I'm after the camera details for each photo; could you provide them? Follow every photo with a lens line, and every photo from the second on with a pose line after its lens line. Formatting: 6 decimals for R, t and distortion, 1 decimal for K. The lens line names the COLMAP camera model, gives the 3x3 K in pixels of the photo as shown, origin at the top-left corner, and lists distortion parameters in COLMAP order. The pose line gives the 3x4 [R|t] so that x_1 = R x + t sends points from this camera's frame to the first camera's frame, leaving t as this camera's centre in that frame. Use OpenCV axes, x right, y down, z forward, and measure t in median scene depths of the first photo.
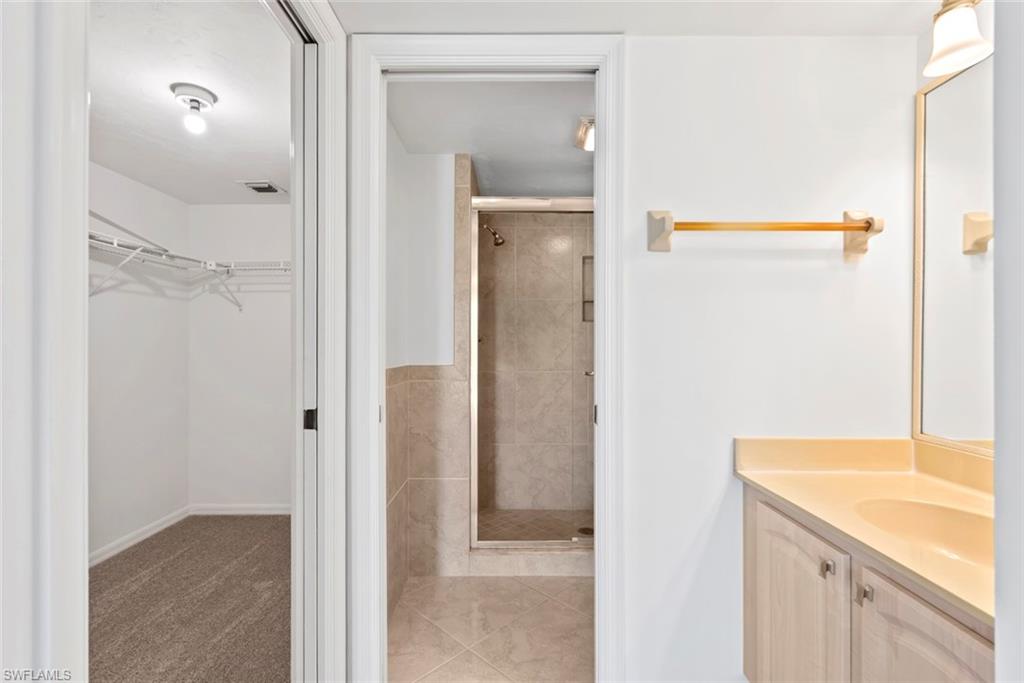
lens RADIAL K [[454.0, 0, 509.6], [0, 454.0, 335.9], [0, 0, 1]] dist [0.001479, 0.000154]
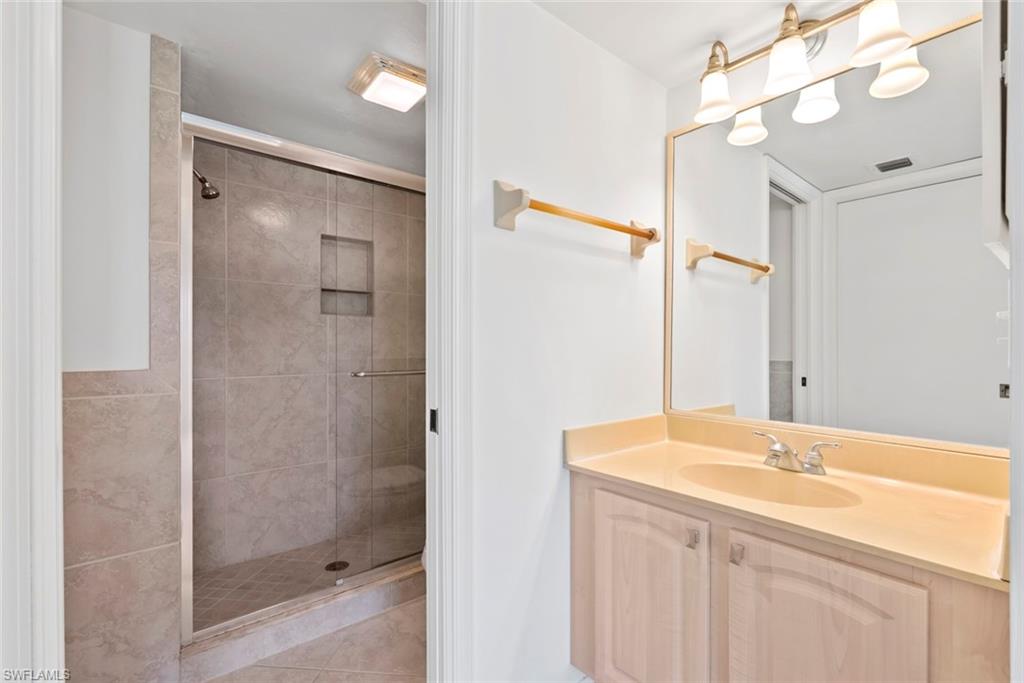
lens RADIAL K [[457.7, 0, 512.0], [0, 457.7, 341.5], [0, 0, 1]] dist [0.001655, -0.000251]
pose [[0.769021, 0.005943, 0.639196, -0.154923], [-0.009608, 0.999951, 0.002263, 0.020883], [-0.639151, -0.007881, 0.769041, 0.206218]]
